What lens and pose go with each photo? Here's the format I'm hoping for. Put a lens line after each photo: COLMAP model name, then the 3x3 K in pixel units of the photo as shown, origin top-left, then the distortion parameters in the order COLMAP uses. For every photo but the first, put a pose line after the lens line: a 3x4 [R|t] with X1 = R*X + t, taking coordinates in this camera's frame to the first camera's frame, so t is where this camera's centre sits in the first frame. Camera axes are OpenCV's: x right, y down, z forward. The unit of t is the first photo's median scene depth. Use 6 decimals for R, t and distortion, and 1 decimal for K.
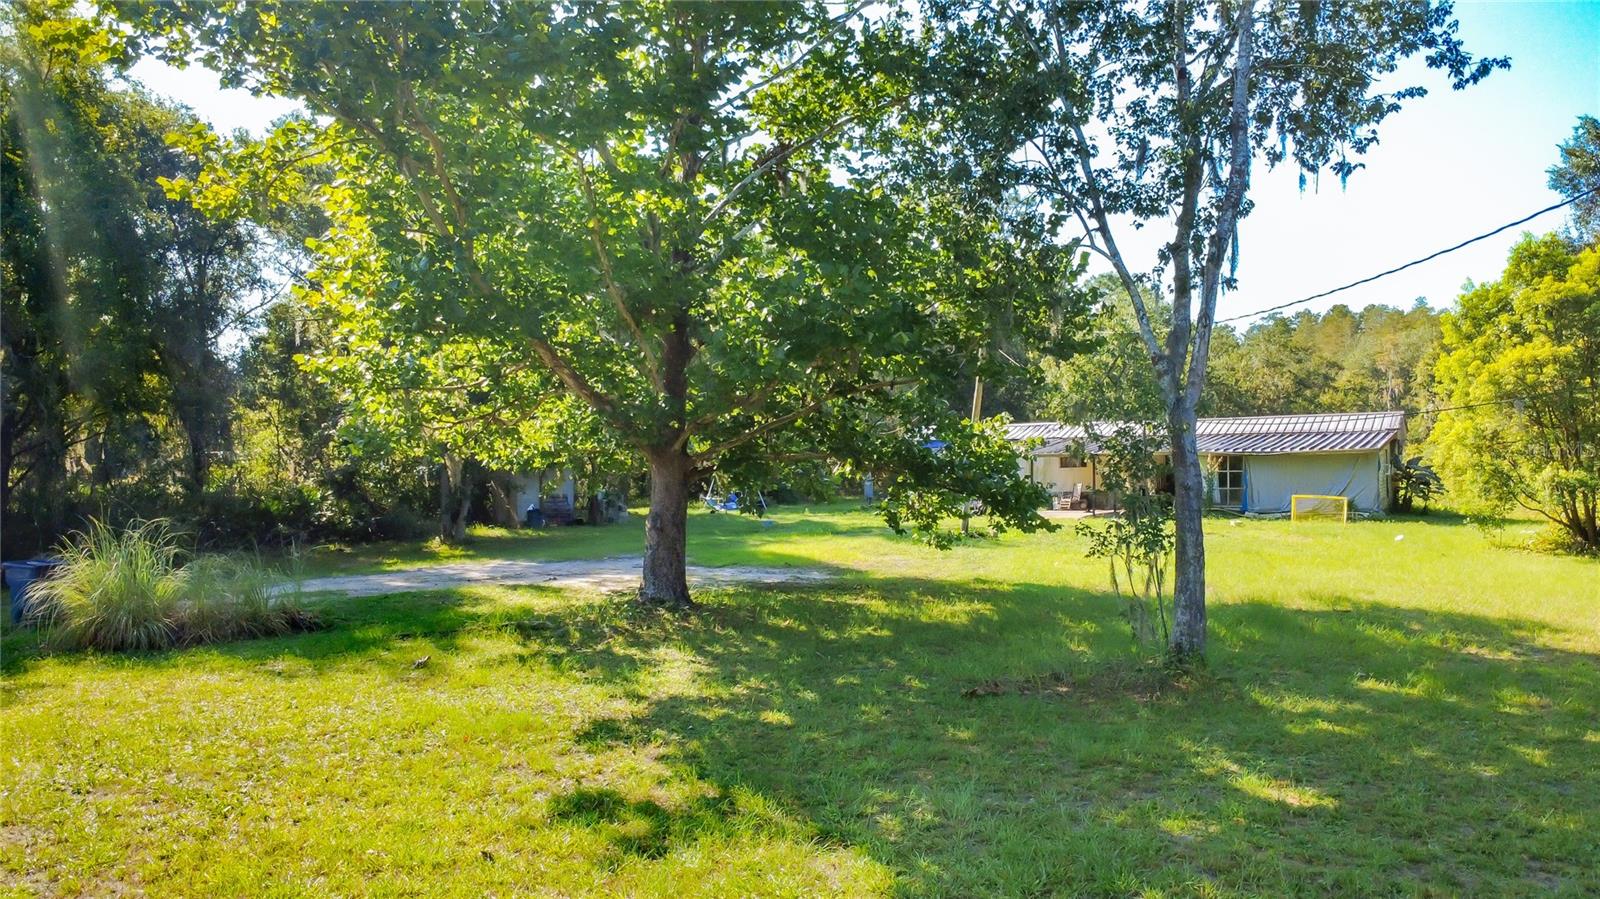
lens RADIAL K [[1175.2, 0, 800.0], [0, 1175.2, 449.5], [0, 0, 1]] dist [-0.001822, -0.002222]
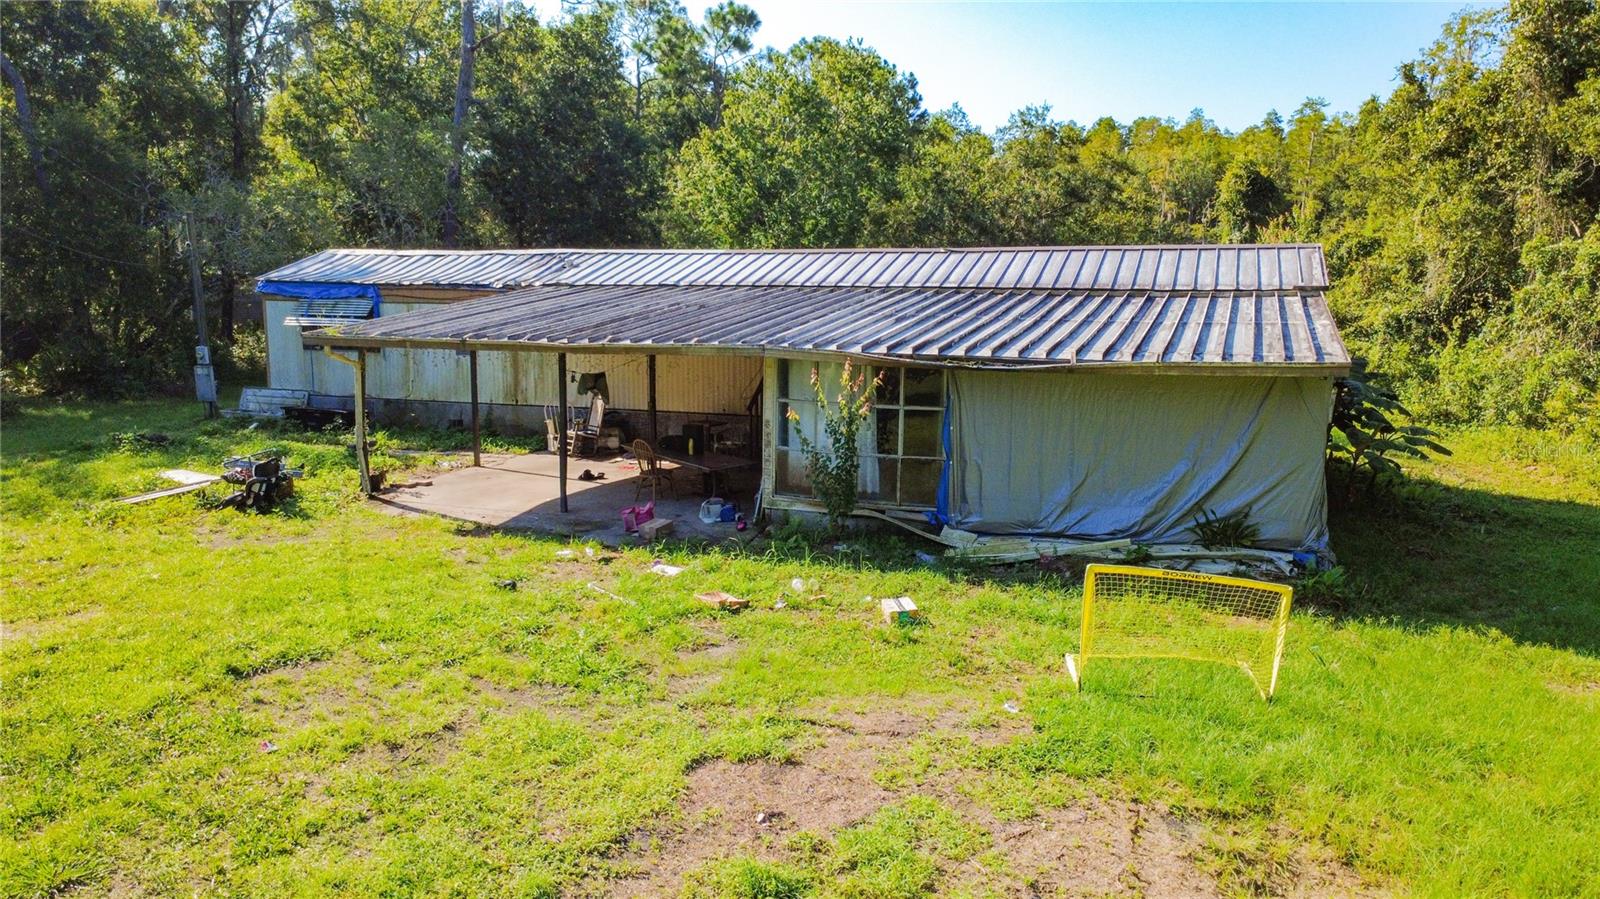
lens RADIAL K [[1175.2, 0, 800.0], [0, 1175.2, 449.5], [0, 0, 1]] dist [-0.001822, -0.002222]
pose [[0.981250, -0.011909, 0.192370, 0.151054], [-0.017300, 0.988619, 0.149445, -0.011336], [-0.191961, -0.149971, 0.969876, 0.376310]]
